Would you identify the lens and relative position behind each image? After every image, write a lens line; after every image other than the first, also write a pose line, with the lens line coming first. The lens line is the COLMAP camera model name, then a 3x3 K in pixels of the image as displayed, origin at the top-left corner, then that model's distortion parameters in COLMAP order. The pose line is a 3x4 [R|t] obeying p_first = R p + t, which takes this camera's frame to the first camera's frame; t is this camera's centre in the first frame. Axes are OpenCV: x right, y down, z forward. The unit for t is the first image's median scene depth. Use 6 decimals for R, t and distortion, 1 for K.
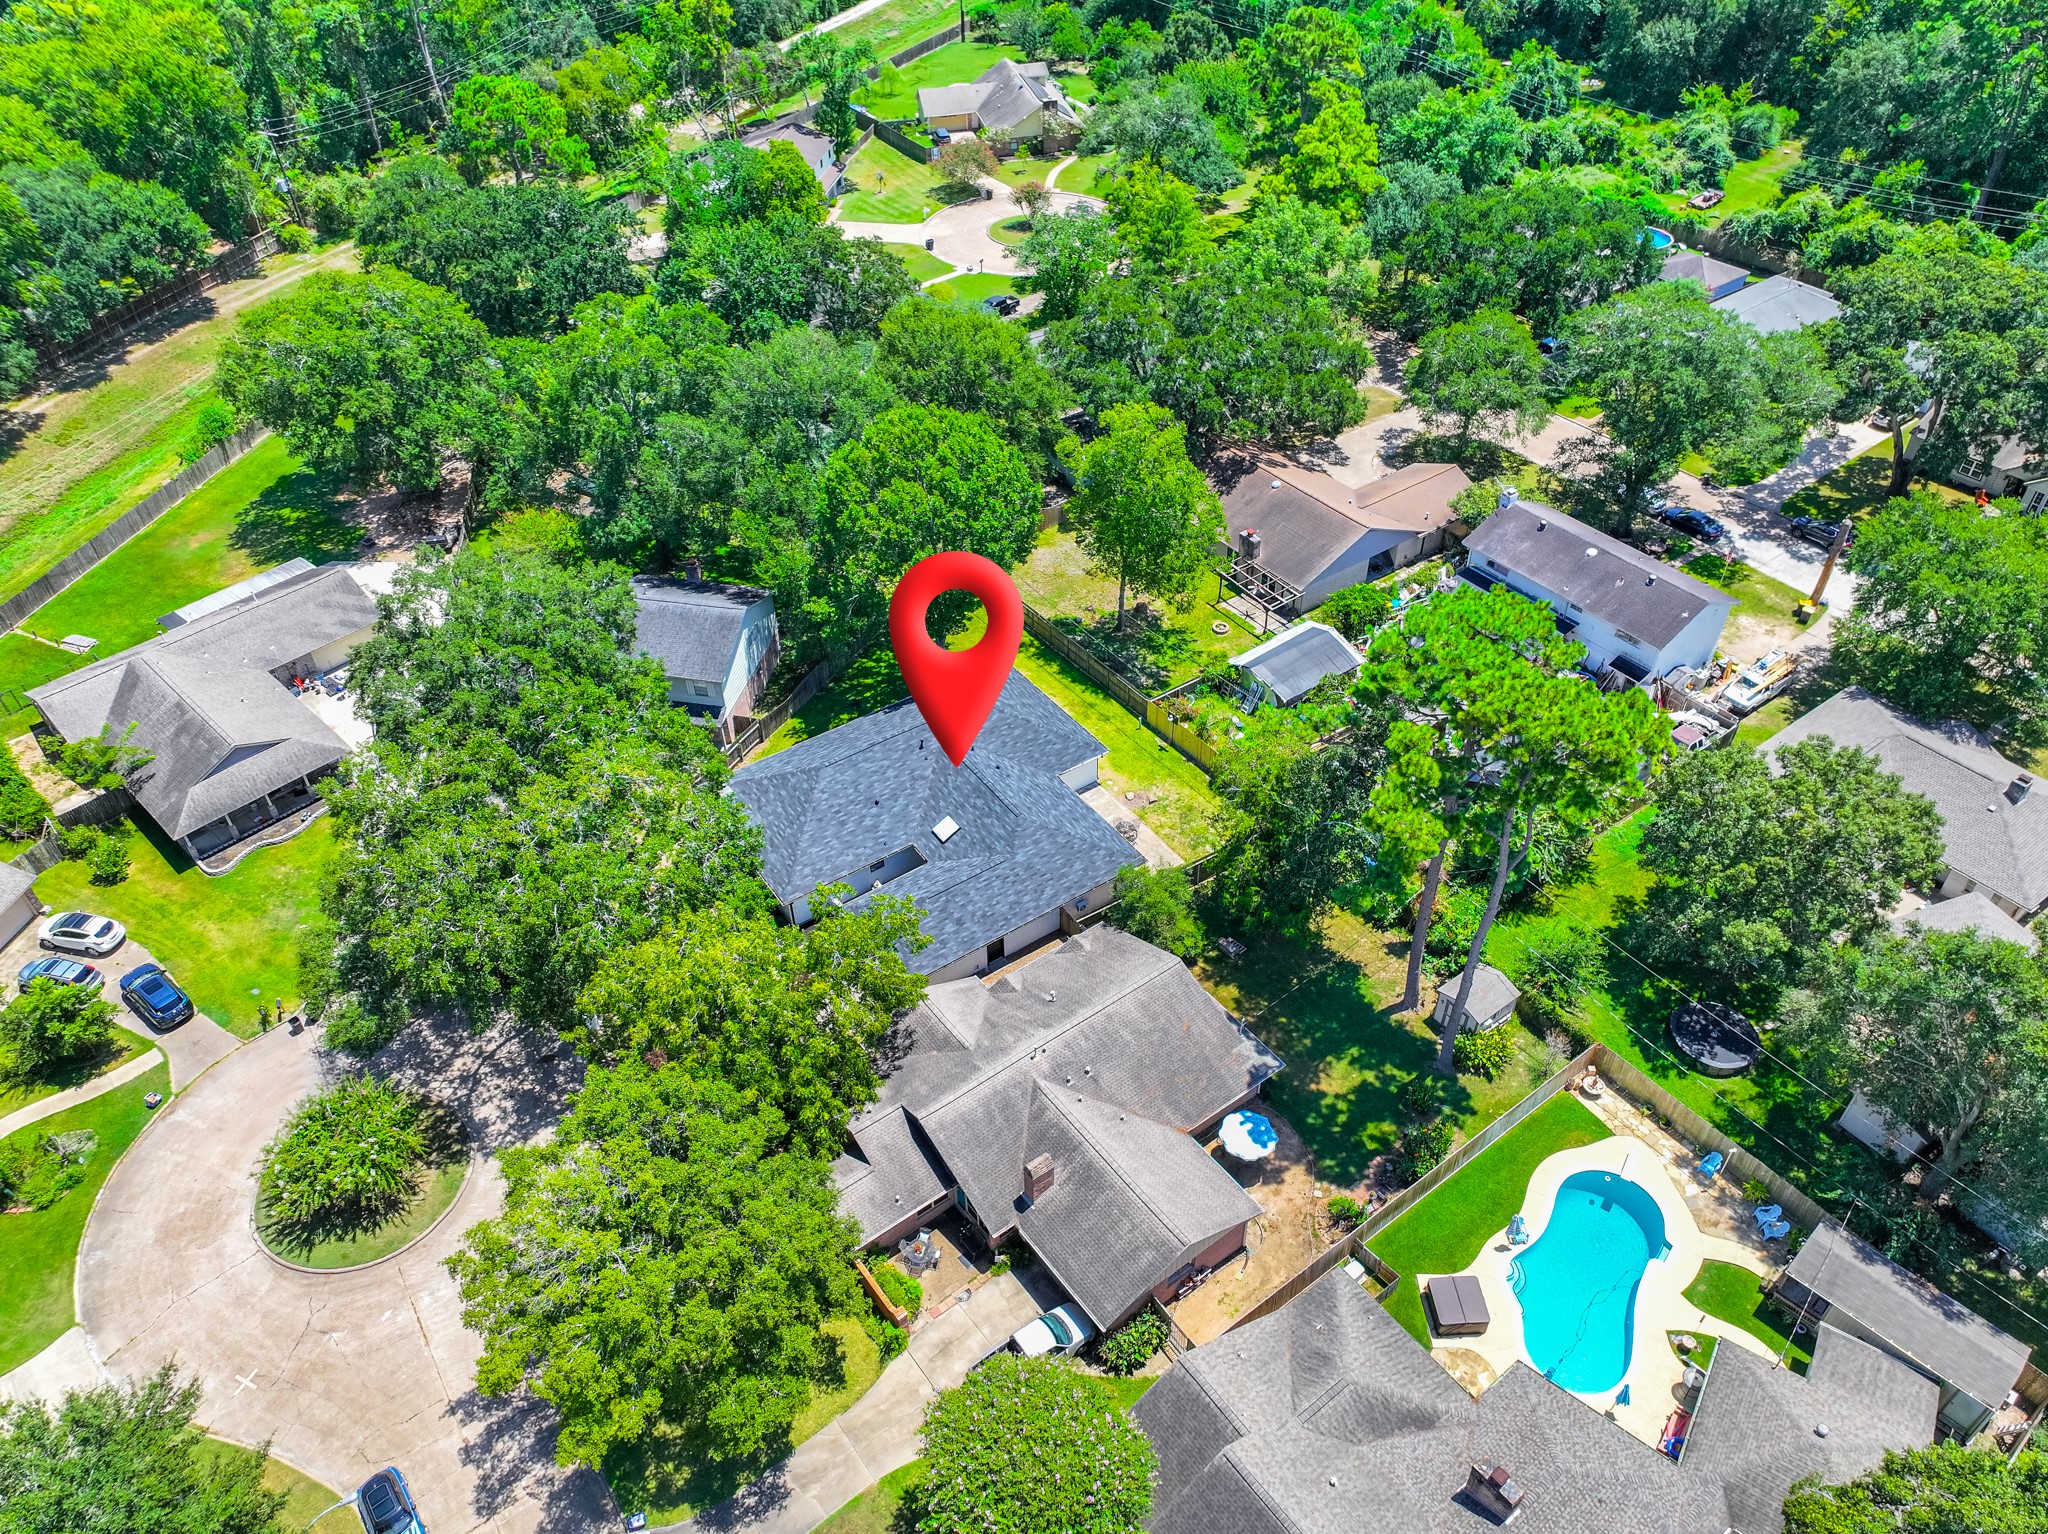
lens RADIAL K [[1438.2, 0, 1024.0], [0, 1438.2, 767.0], [0, 0, 1]] dist [0.014976, 0.001500]
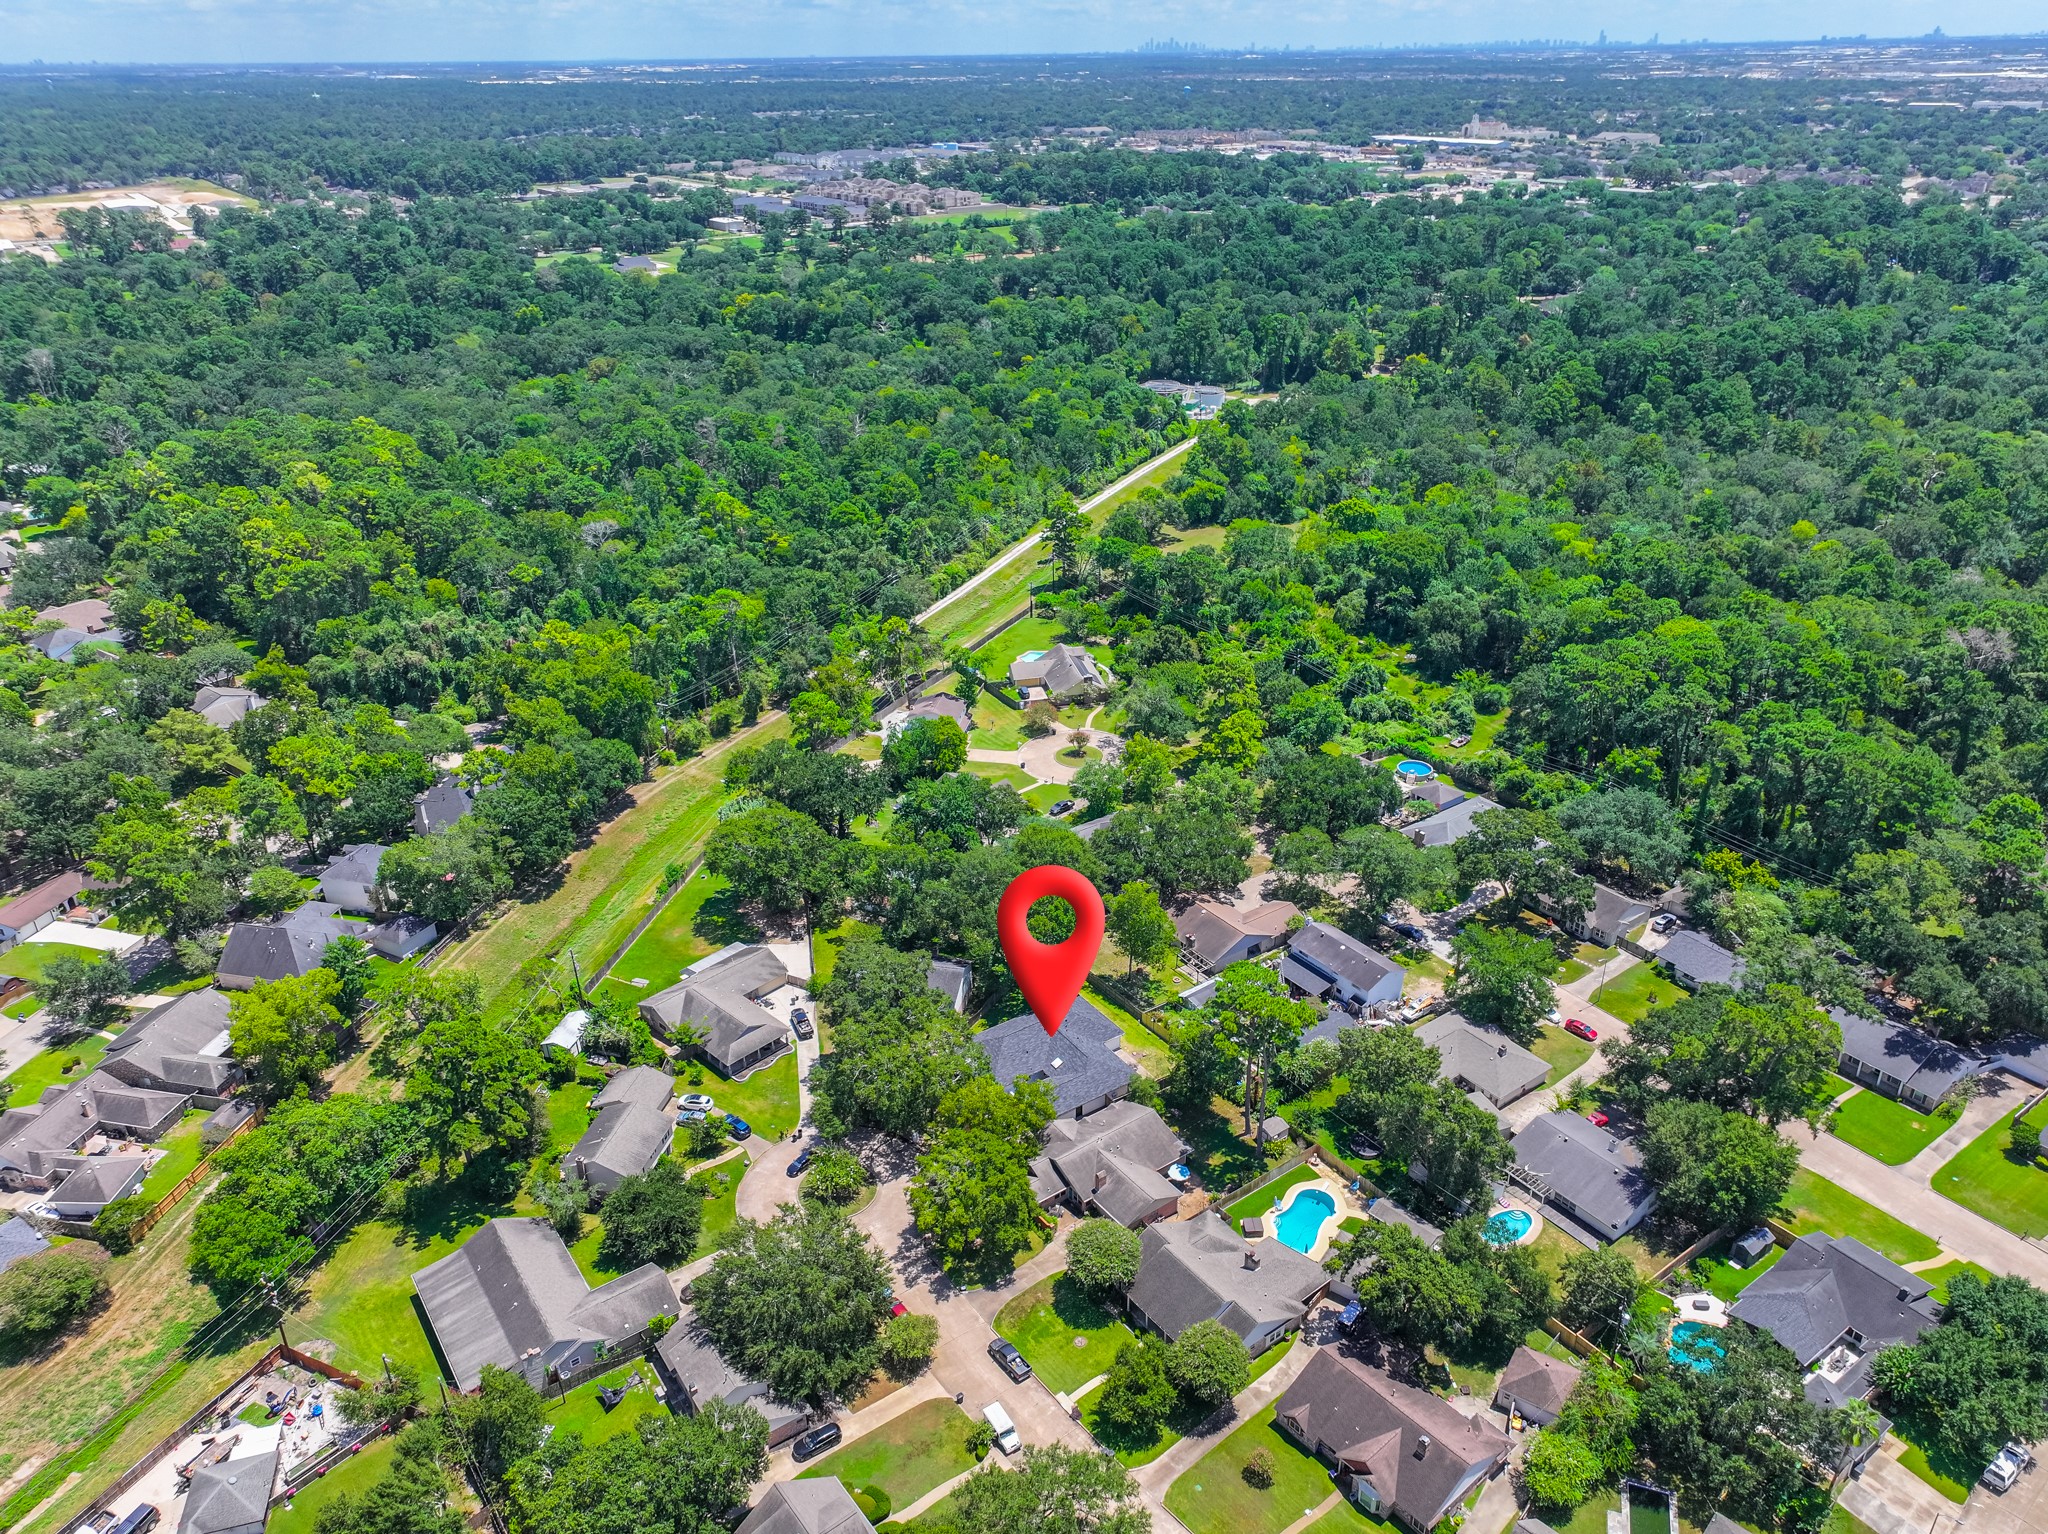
lens RADIAL K [[1438.2, 0, 1024.0], [0, 1438.2, 767.0], [0, 0, 1]] dist [0.014976, 0.001500]
pose [[0.999908, 0.009423, -0.009723, -0.071179], [-0.011512, 0.969684, -0.244090, 0.118377], [0.007128, 0.244179, 0.969704, -1.128776]]
